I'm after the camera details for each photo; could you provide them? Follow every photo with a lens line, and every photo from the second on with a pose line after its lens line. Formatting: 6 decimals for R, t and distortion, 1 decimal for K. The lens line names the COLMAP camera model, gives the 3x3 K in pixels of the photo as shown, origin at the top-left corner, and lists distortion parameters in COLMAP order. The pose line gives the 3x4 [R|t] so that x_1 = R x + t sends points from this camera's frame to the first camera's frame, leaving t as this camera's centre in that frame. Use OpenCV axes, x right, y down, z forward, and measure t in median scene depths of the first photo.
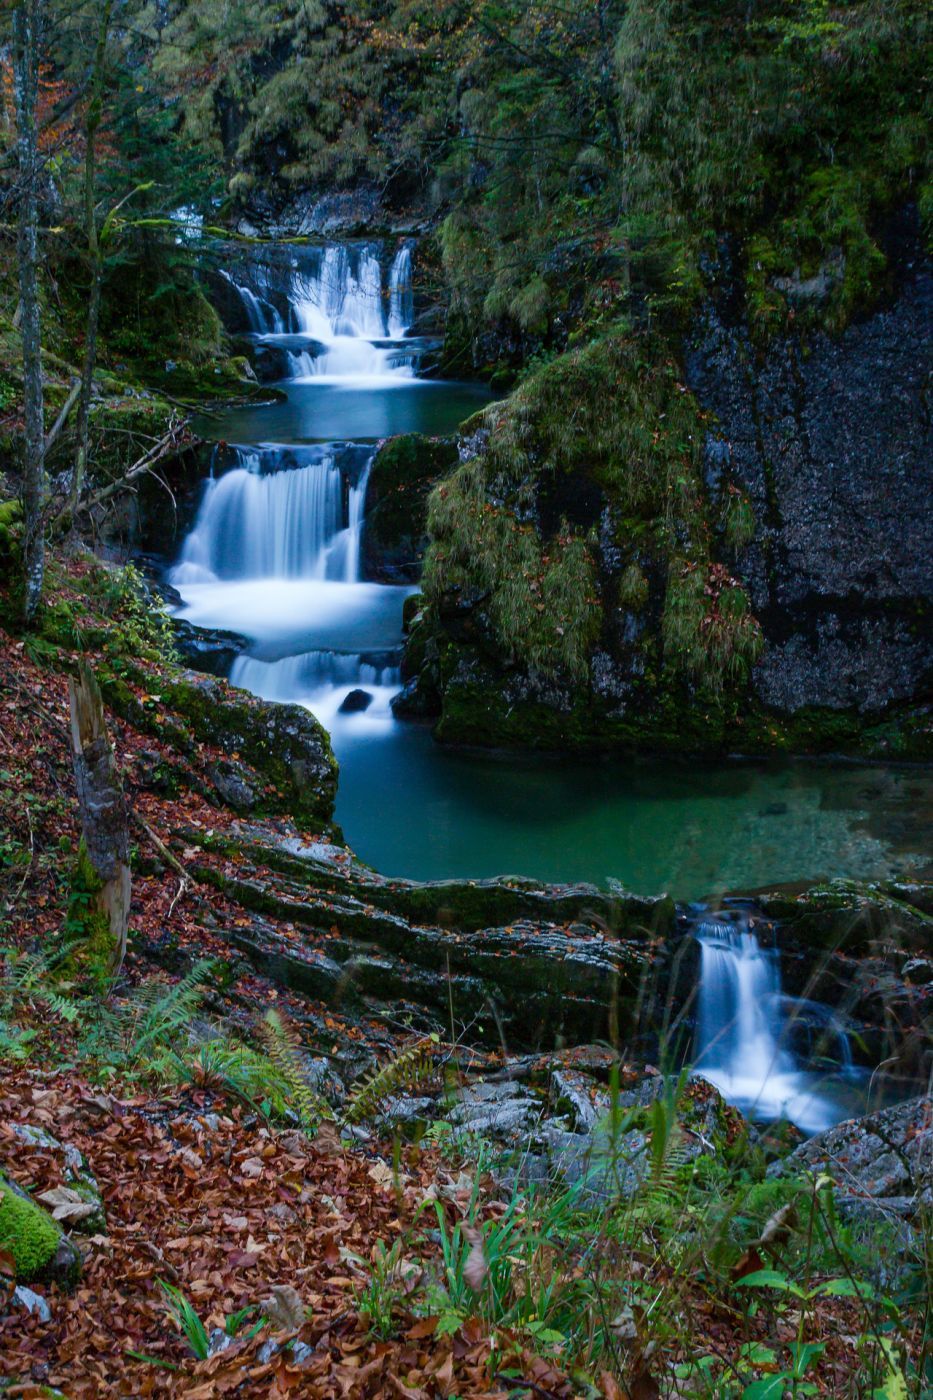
lens RADIAL K [[1617.9, 0, 466.5], [0, 1617.9, 700.0], [0, 0, 1]] dist [-0.004820, -0.009122]
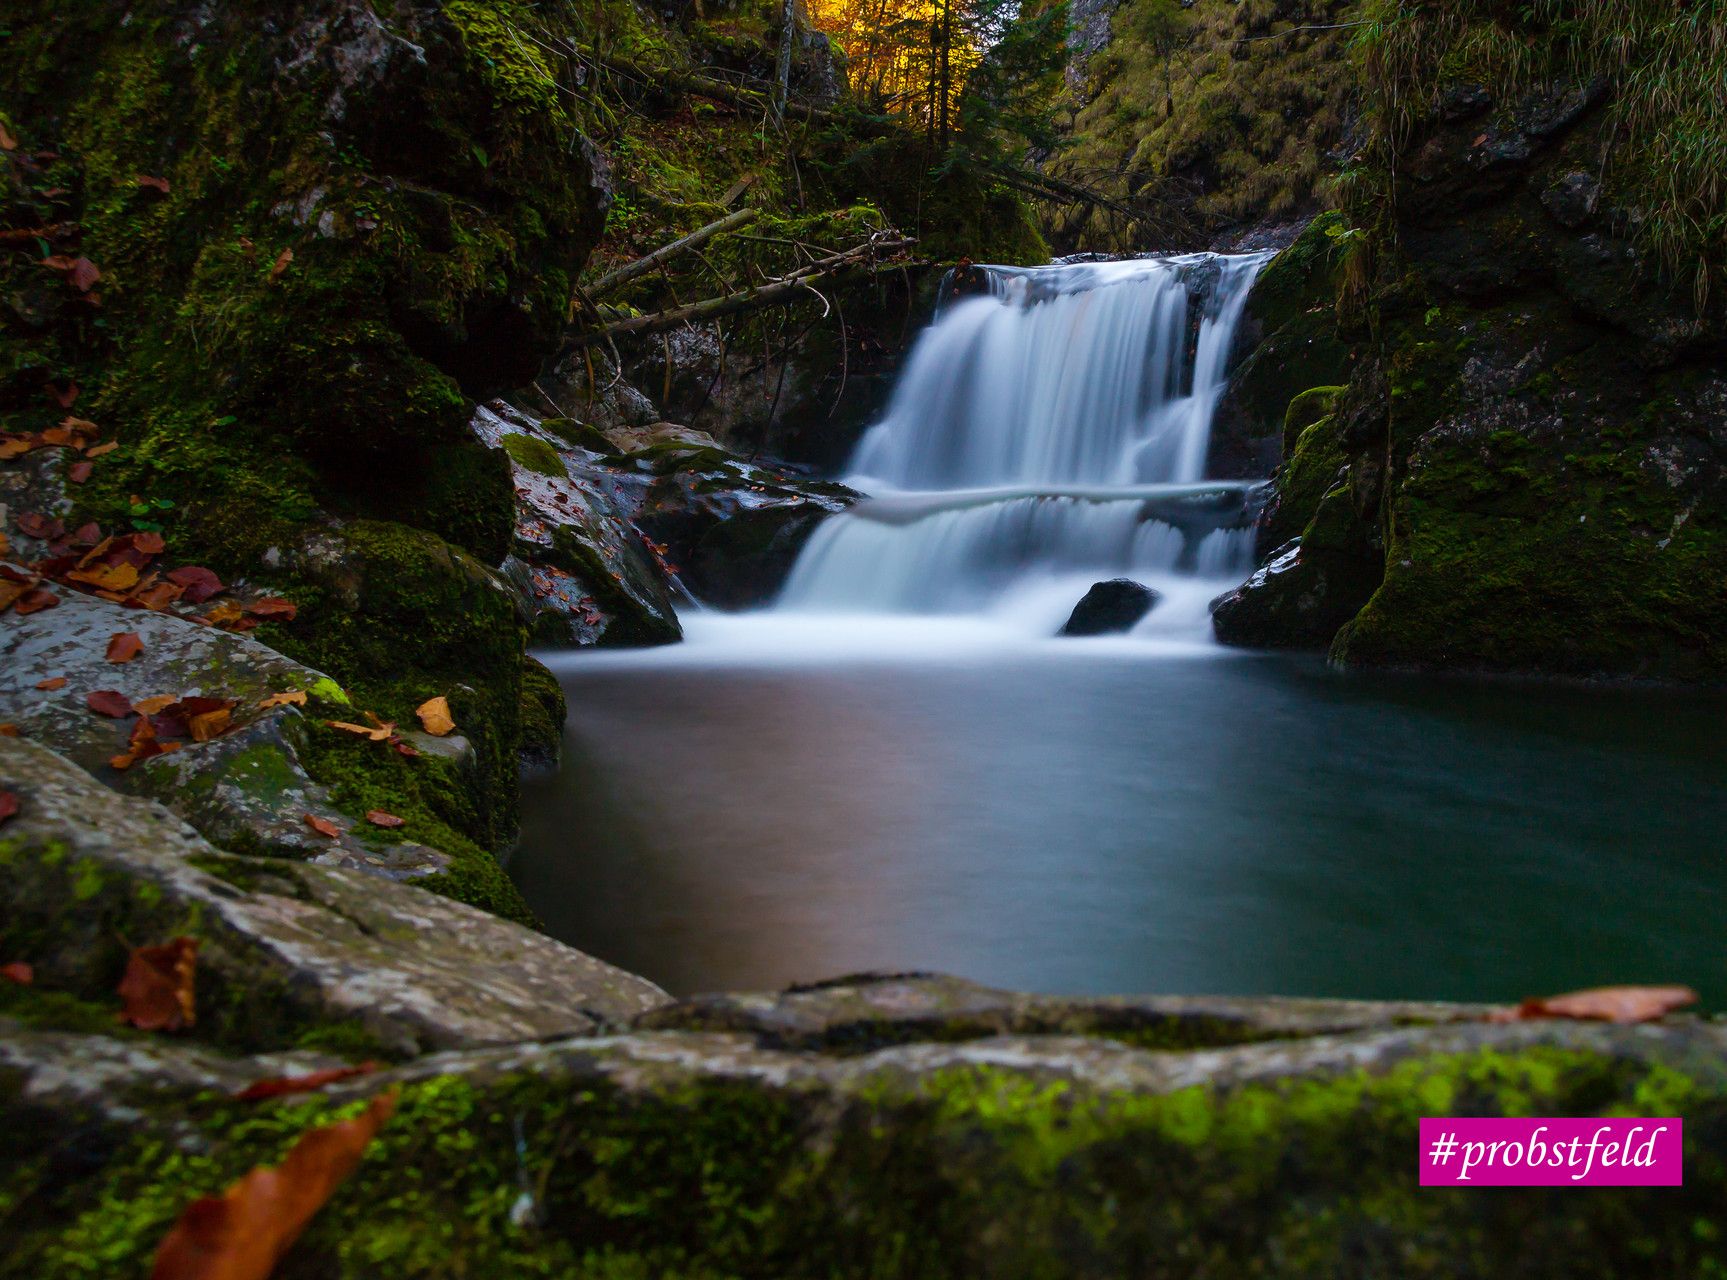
lens RADIAL K [[1748.8, 0, 863.5], [0, 1748.8, 640.0], [0, 0, 1]] dist [-0.047321, -0.006853]
pose [[0.950358, 0.072659, -0.302555, -0.006410], [-0.131358, 0.975146, -0.178427, 0.059688], [0.282071, 0.209312, 0.936282, 0.510169]]
